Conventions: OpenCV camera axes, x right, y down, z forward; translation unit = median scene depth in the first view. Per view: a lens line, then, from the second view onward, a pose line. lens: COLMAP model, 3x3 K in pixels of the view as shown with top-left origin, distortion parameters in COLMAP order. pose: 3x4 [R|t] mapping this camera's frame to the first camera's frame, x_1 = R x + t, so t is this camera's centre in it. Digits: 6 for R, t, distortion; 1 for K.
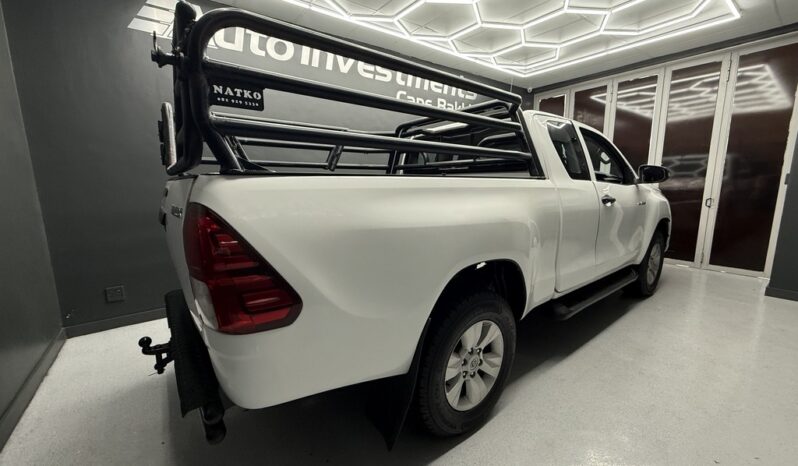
lens RADIAL K [[316.9, 0, 397.1], [0, 316.9, 231.9], [0, 0, 1]] dist [0.000776, -0.000152]
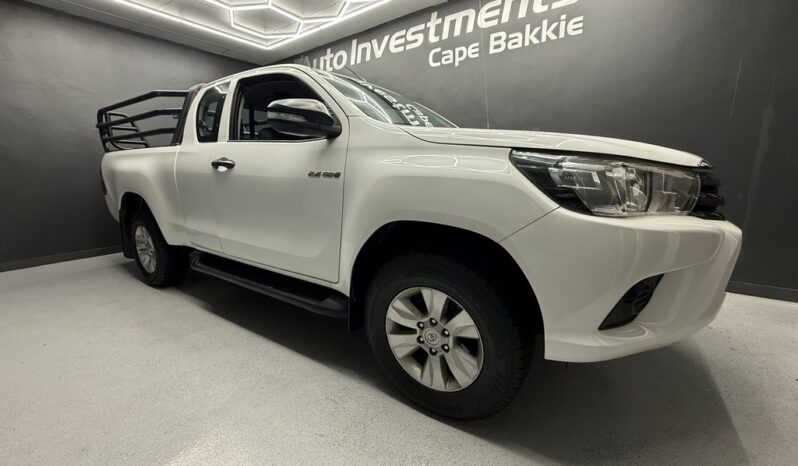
lens RADIAL K [[316.9, 0, 397.1], [0, 316.9, 231.9], [0, 0, 1]] dist [0.000776, -0.000152]
pose [[0.306688, 0.188525, -0.932953, 1.086815], [-0.141534, 0.978323, 0.151167, -0.078706], [0.941228, 0.085683, 0.326723, 0.790847]]
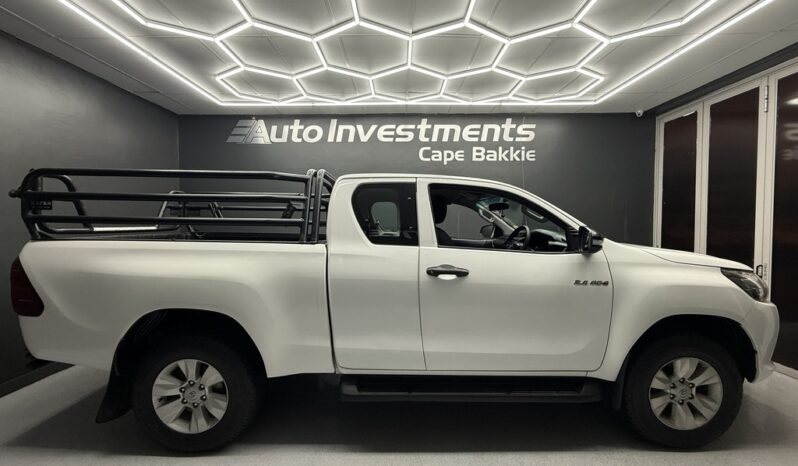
lens RADIAL K [[316.9, 0, 397.1], [0, 316.9, 231.9], [0, 0, 1]] dist [0.000776, -0.000152]
pose [[0.793868, 0.031048, -0.607298, 0.703963], [-0.107723, 0.990081, -0.090199, -0.077410], [0.598473, 0.137026, 0.789338, 0.191980]]
